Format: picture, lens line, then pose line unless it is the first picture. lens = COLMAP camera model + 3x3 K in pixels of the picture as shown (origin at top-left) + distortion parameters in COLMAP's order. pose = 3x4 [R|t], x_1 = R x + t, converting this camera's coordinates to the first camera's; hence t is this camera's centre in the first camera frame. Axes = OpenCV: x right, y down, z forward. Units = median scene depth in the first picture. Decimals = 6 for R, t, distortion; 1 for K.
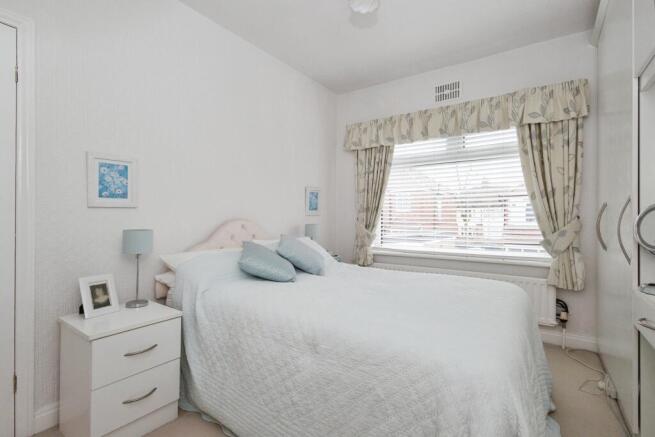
lens RADIAL K [[304.0, 0, 321.1], [0, 304.0, 211.1], [0, 0, 1]] dist [0.015108, 0.000026]
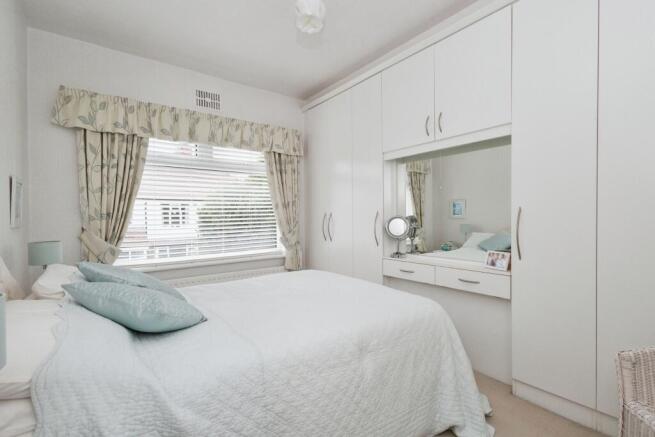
lens RADIAL K [[303.2, 0, 325.4], [0, 303.2, 217.7], [0, 0, 1]] dist [0.012594, 0.000115]
pose [[0.321452, -0.009815, 0.946875, -0.426215], [-0.002898, 0.999931, 0.011349, -0.012981], [-0.946921, -0.006392, 0.321402, 0.309816]]
